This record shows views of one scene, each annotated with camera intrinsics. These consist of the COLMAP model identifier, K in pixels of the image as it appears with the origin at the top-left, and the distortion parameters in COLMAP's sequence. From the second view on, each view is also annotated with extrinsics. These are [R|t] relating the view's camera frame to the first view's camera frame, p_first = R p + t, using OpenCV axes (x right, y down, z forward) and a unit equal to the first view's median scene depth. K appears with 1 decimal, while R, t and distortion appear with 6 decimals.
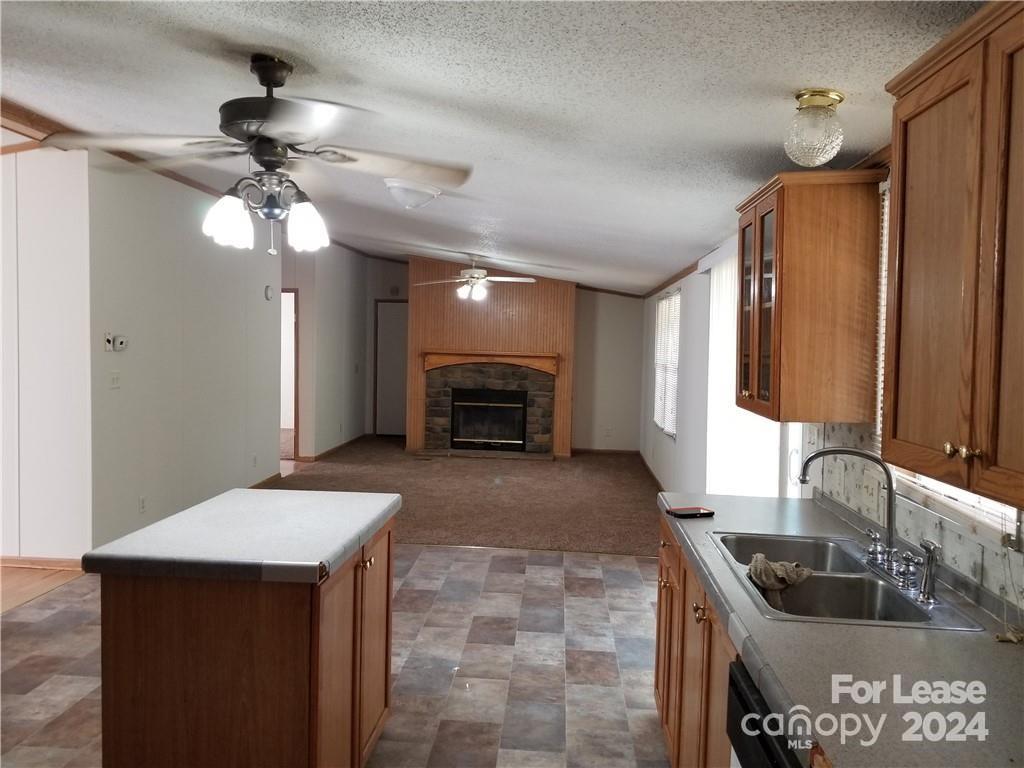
lens RADIAL K [[797.7, 0, 506.7], [0, 797.7, 383.9], [0, 0, 1]] dist [-0.007112, -0.019710]
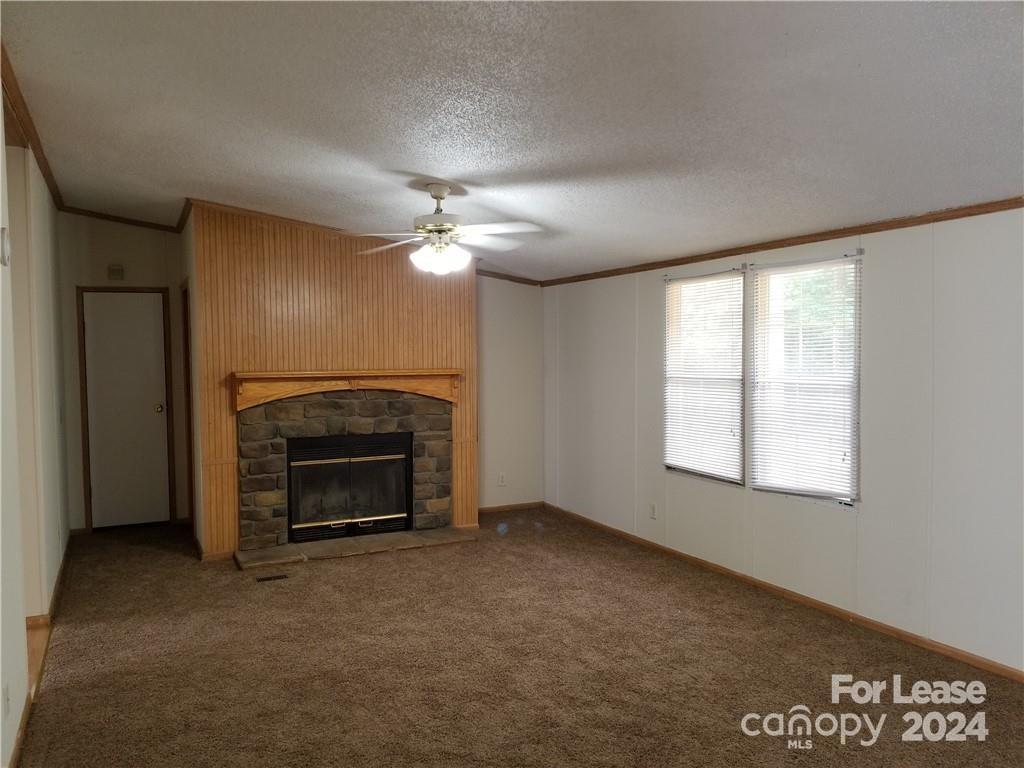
lens RADIAL K [[797.7, 0, 516.2], [0, 797.7, 378.0], [0, 0, 1]] dist [-0.007112, -0.019710]
pose [[0.850993, -0.051858, 0.522611, -0.226508], [0.060109, 0.998191, 0.001171, -0.028663], [-0.521726, 0.030417, 0.852570, 0.427558]]
